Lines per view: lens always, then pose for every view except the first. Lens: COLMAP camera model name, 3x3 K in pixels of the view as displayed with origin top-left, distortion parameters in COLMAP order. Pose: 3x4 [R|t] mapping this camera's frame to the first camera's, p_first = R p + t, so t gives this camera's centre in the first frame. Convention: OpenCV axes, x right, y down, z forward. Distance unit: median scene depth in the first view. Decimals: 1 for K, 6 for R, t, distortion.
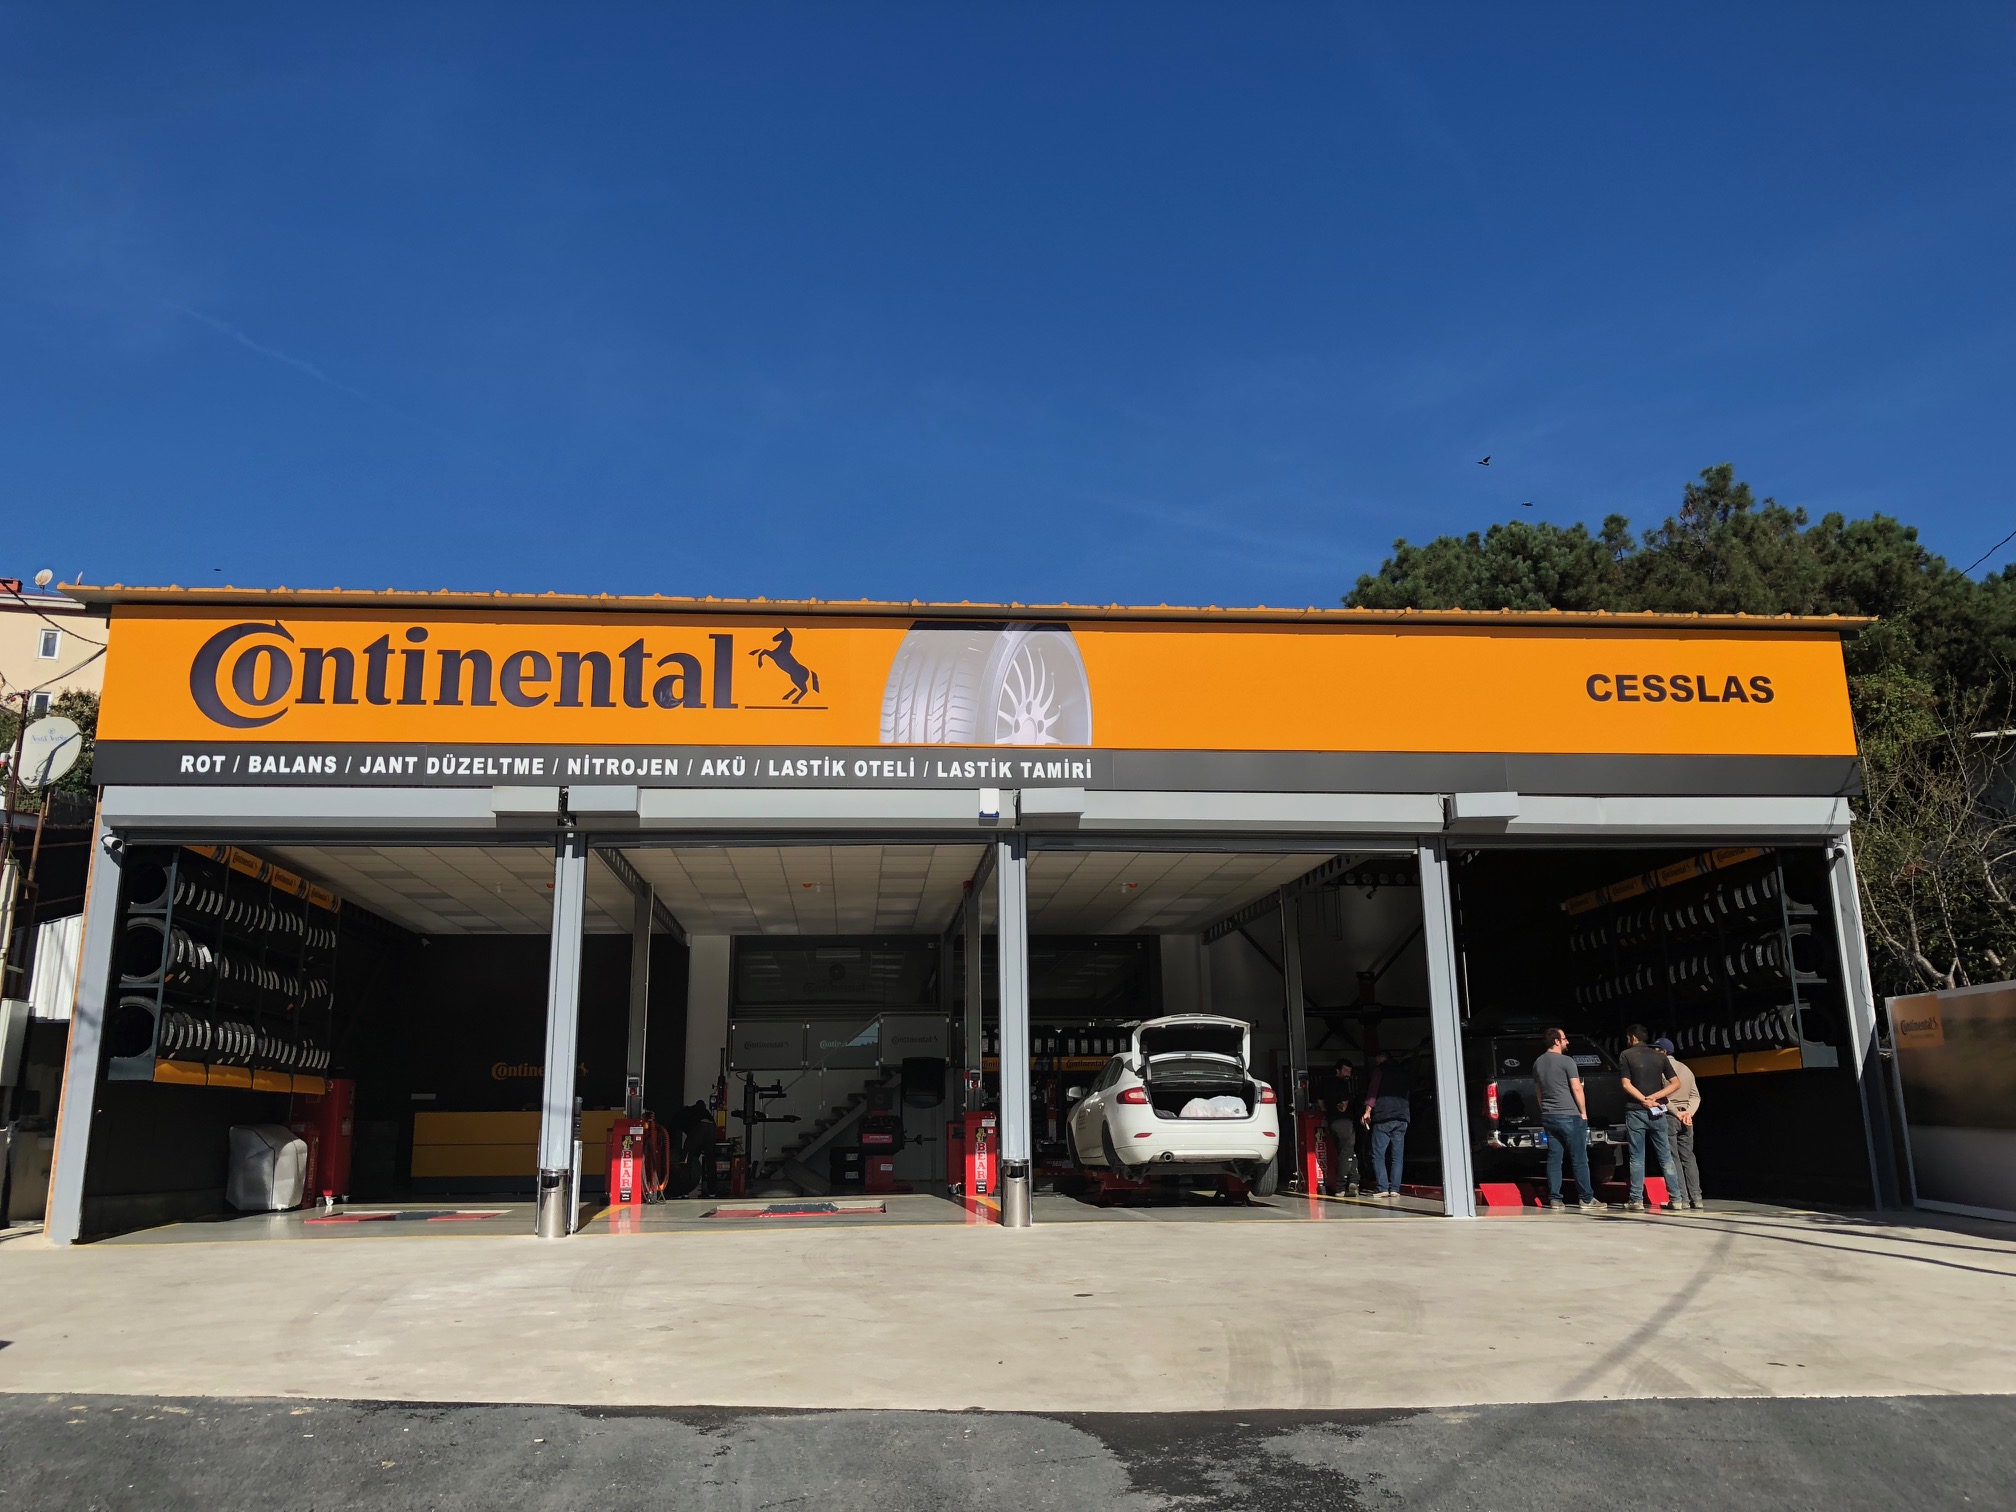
lens RADIAL K [[1567.1, 0, 1008.0], [0, 1567.1, 756.0], [0, 0, 1]] dist [0.125248, -0.291054]
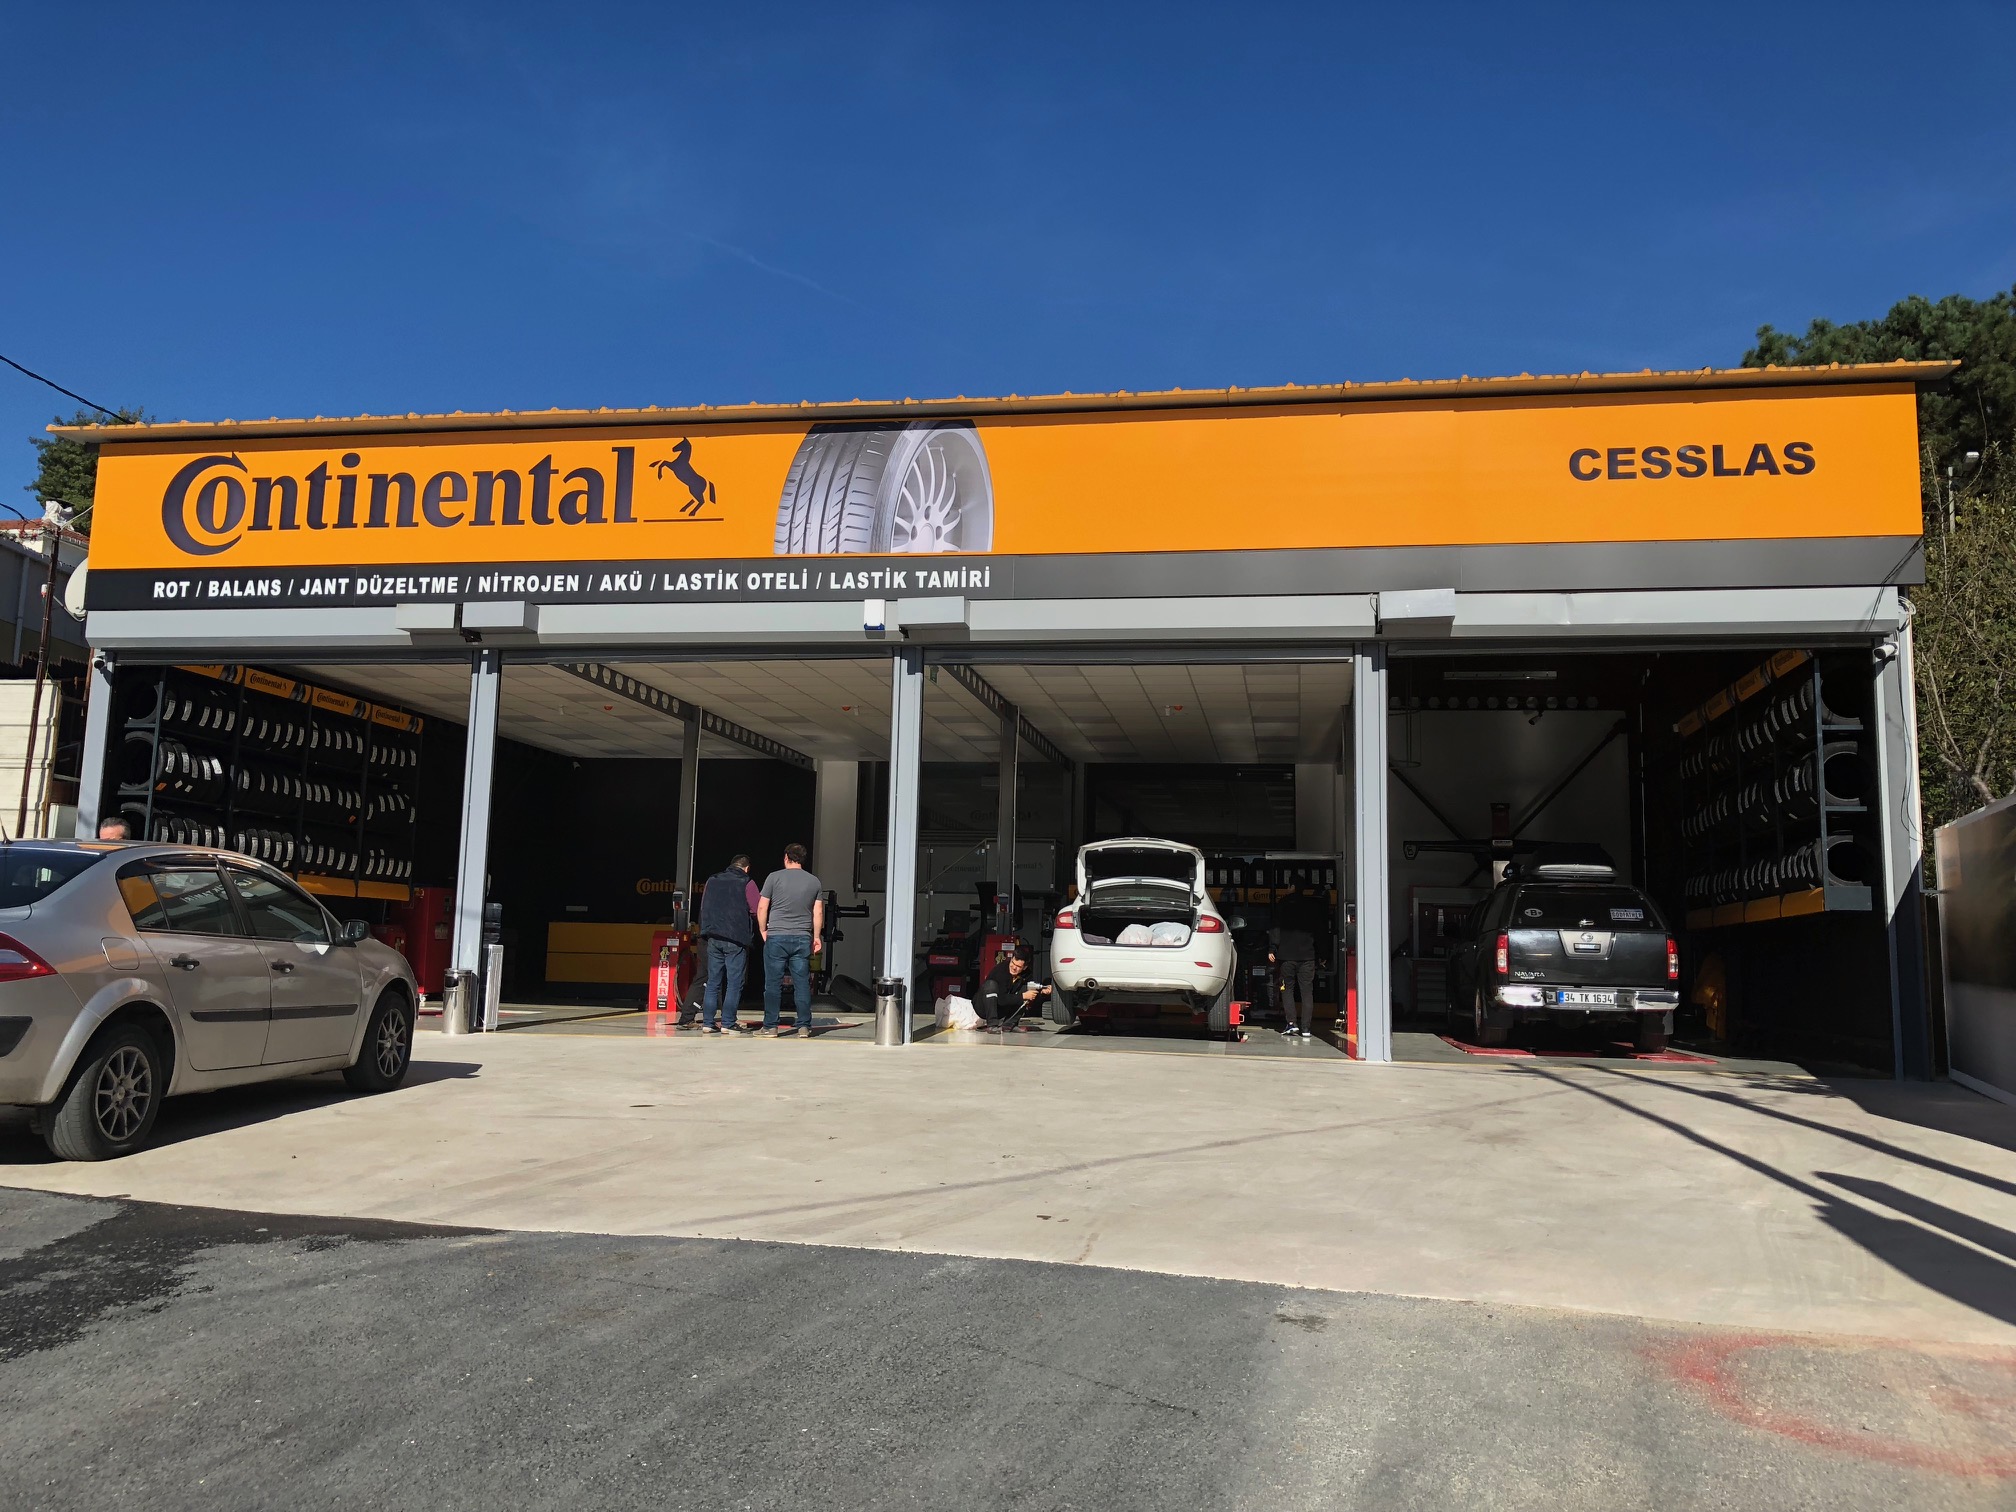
lens RADIAL K [[1567.1, 0, 1008.0], [0, 1567.1, 756.0], [0, 0, 1]] dist [0.125248, -0.291054]
pose [[0.967506, 0.003240, -0.252825, 0.302937], [0.022141, 0.994991, 0.097481, 0.023941], [0.251875, -0.099912, 0.962589, 0.089375]]
